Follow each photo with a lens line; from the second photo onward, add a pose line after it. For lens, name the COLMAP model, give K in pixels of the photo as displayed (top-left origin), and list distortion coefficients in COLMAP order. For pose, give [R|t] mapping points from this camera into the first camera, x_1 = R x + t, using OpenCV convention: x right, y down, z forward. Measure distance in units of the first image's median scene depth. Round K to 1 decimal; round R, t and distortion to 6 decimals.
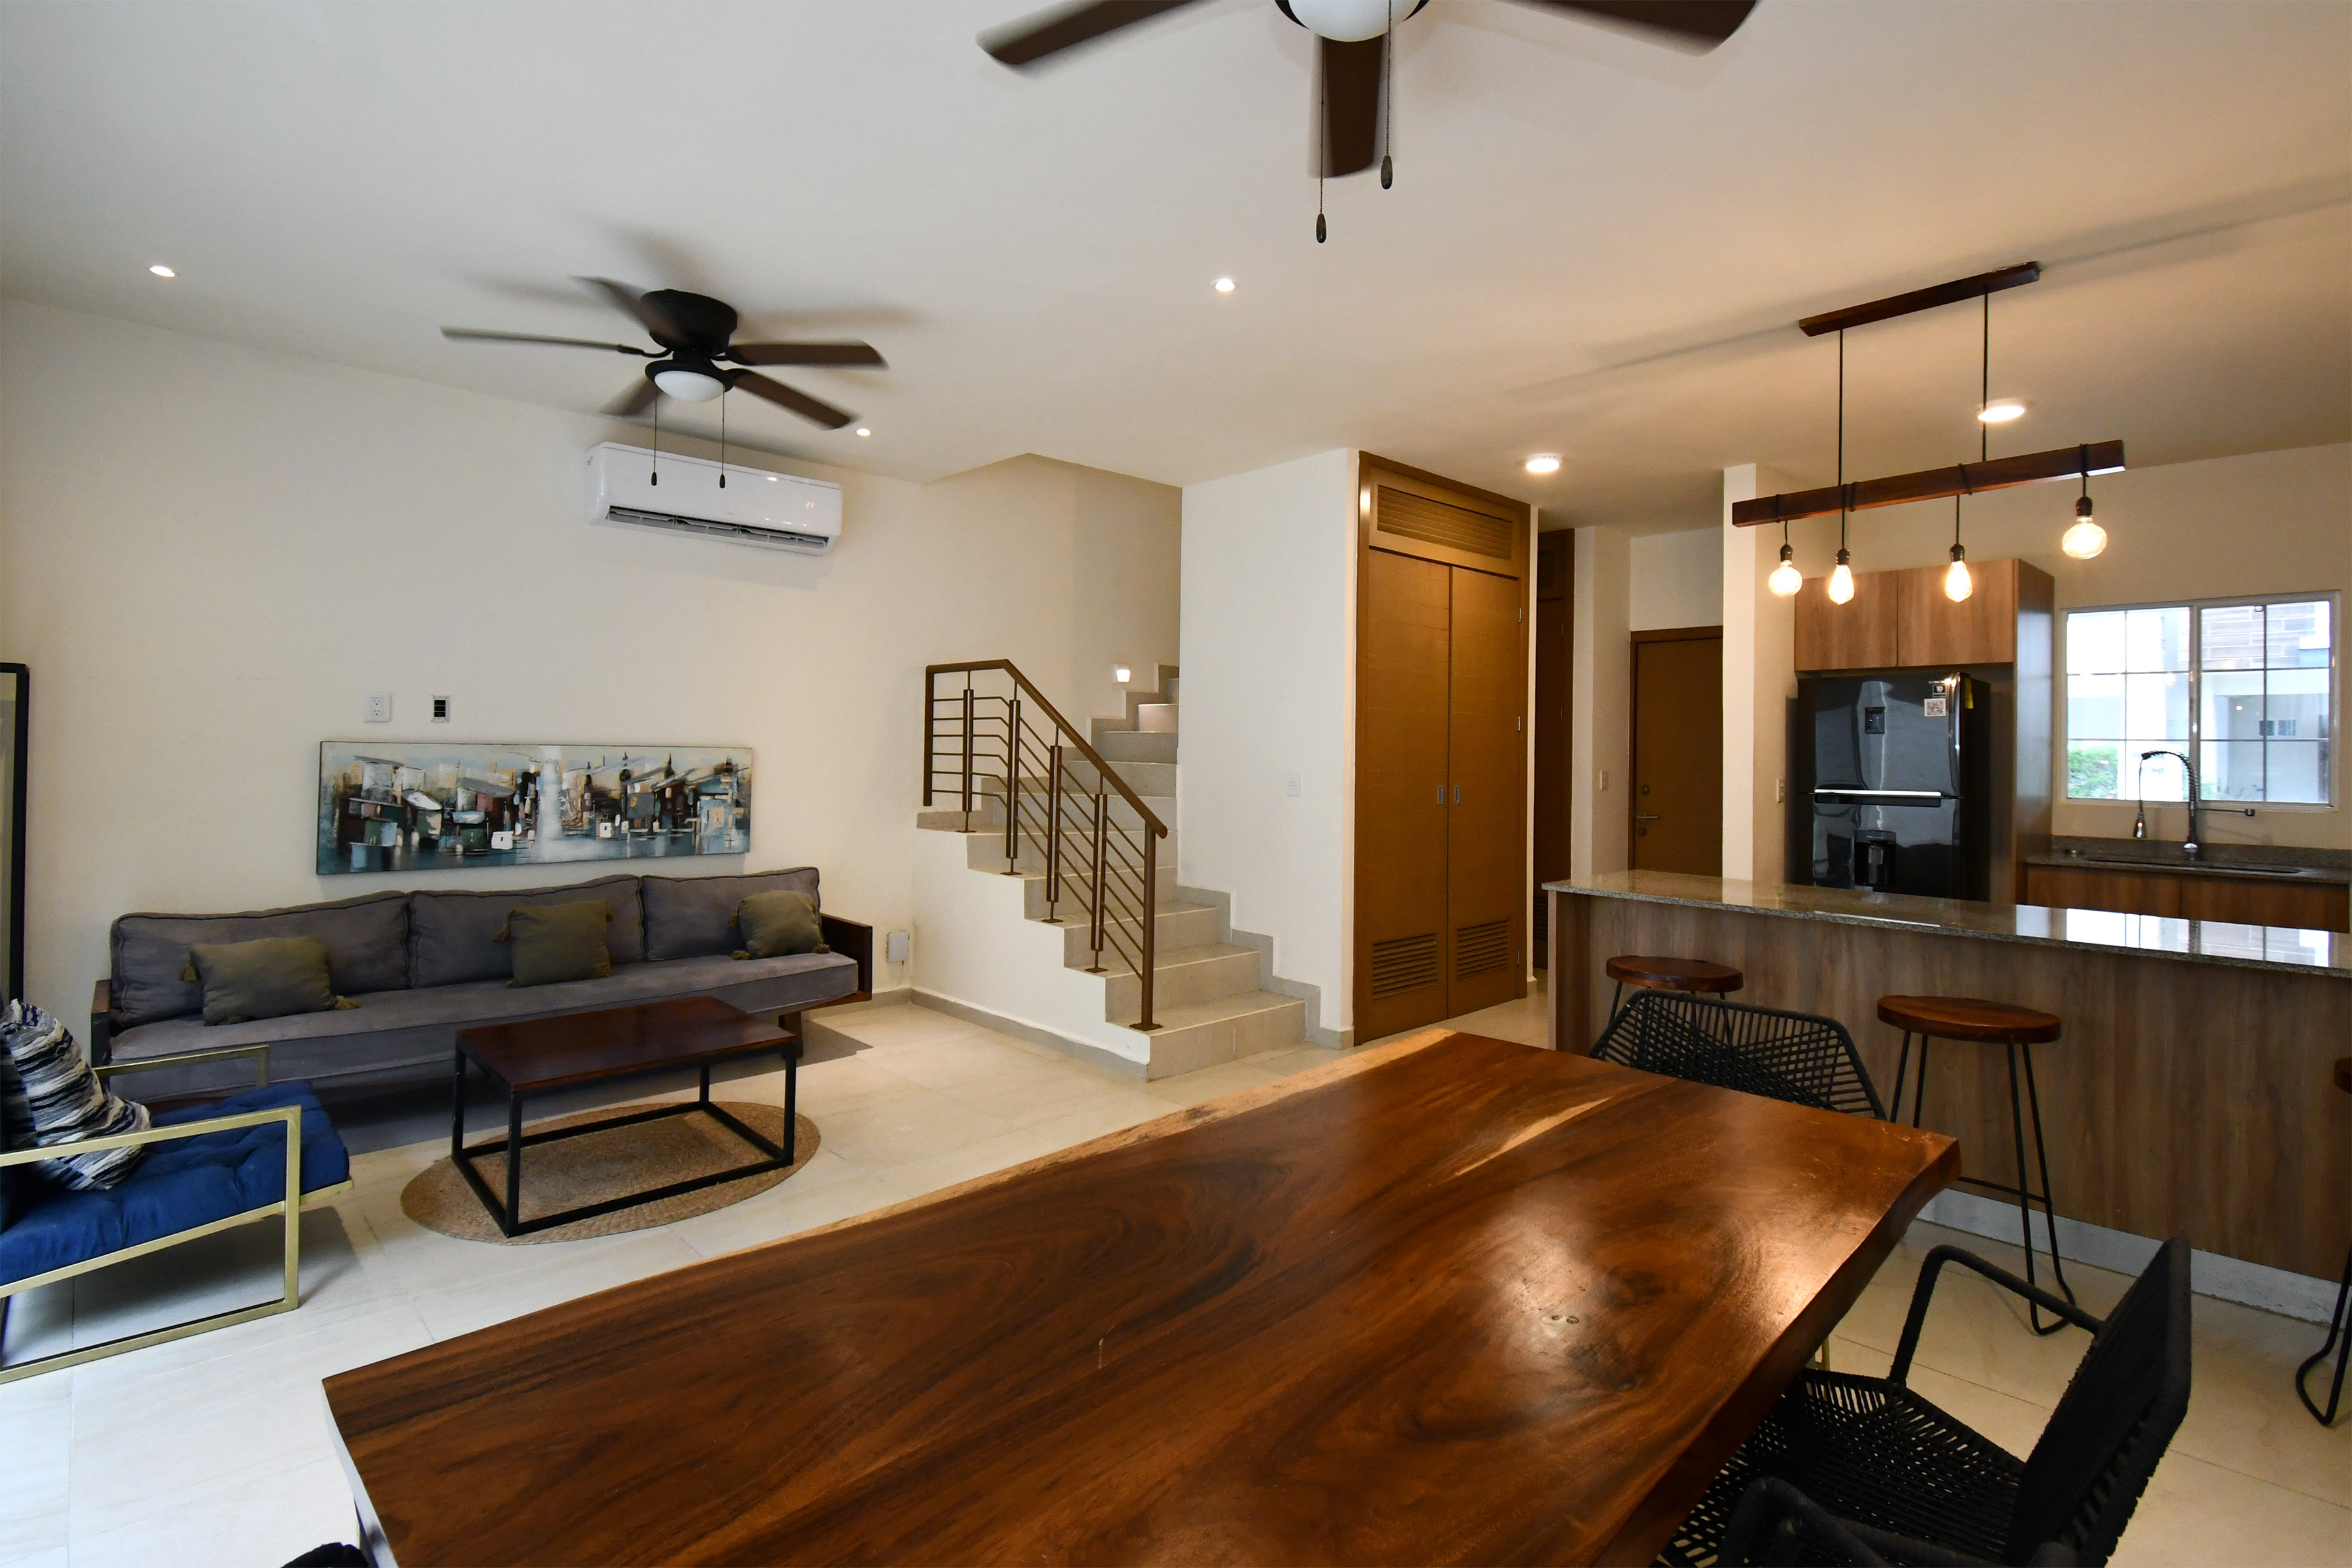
lens RADIAL K [[1129.5, 0, 1199.9], [0, 1129.5, 734.6], [0, 0, 1]] dist [0.037564, -0.013108]
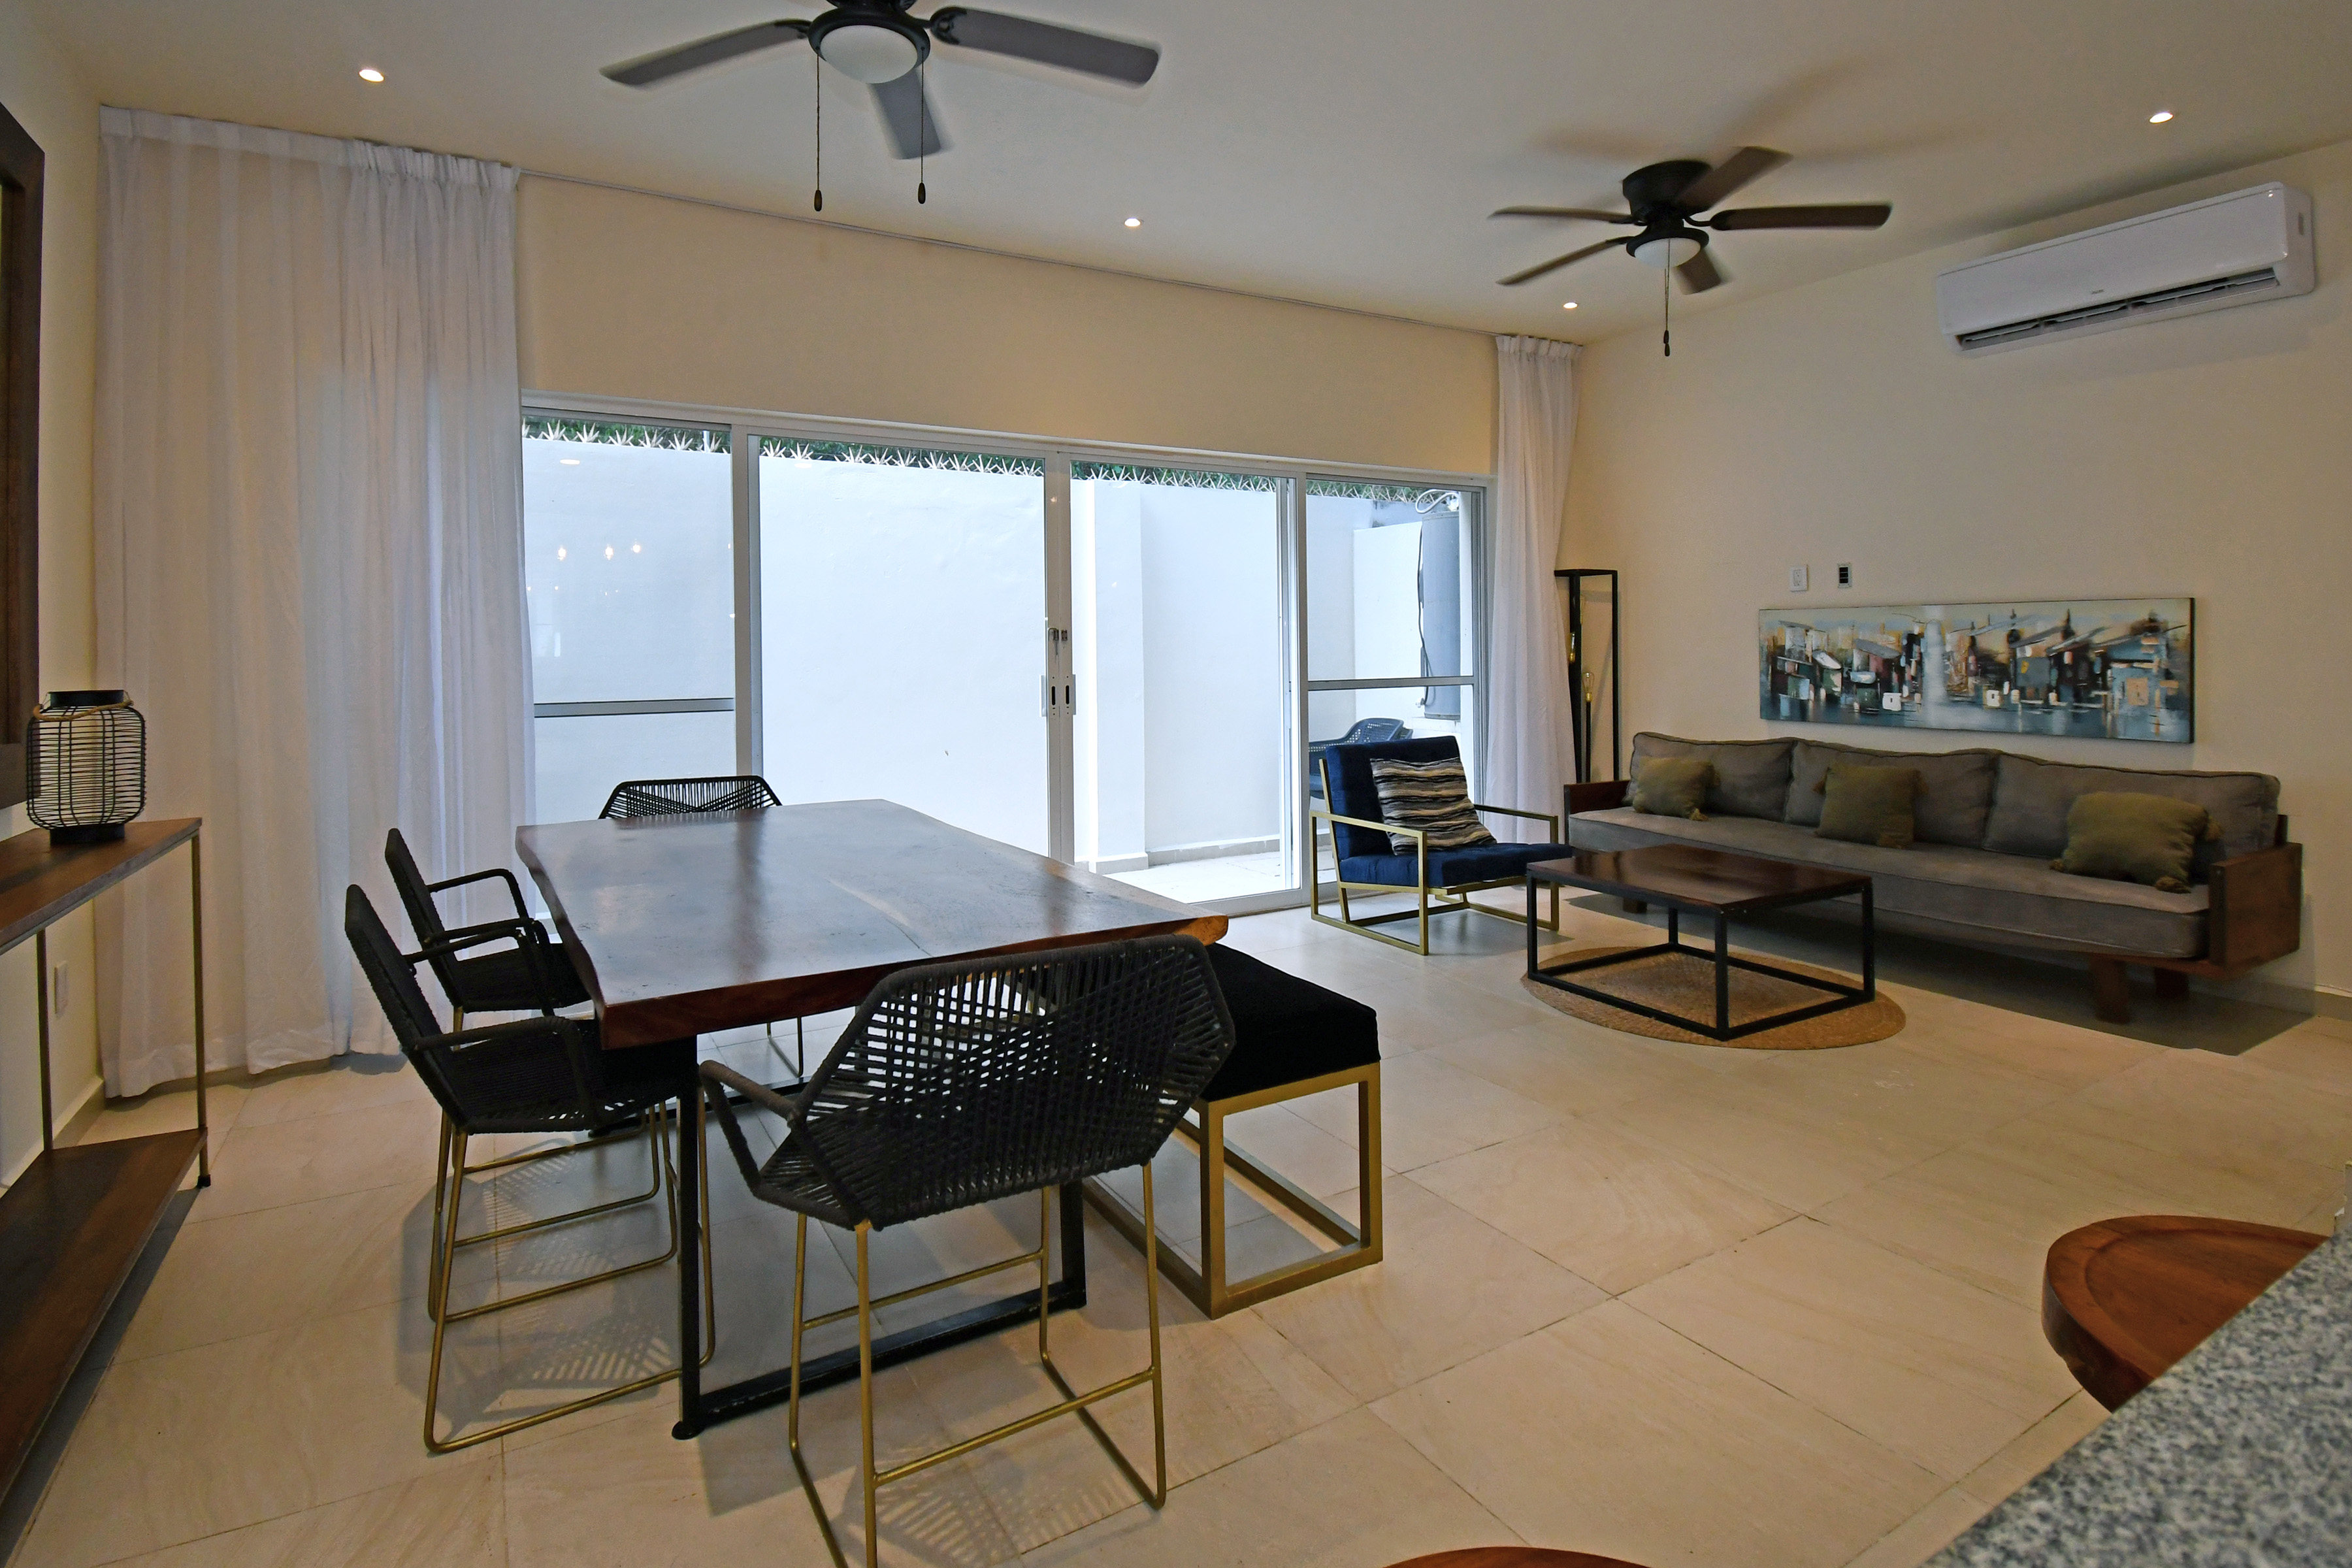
lens RADIAL K [[1129.5, 0, 1182.7], [0, 1129.5, 640.6], [0, 0, 1]] dist [0.037564, -0.013108]
pose [[-0.214988, -0.014107, -0.976515, 0.501785], [0.019206, 0.999641, -0.018670, 0.045101], [0.976428, -0.022769, -0.214640, 0.600778]]
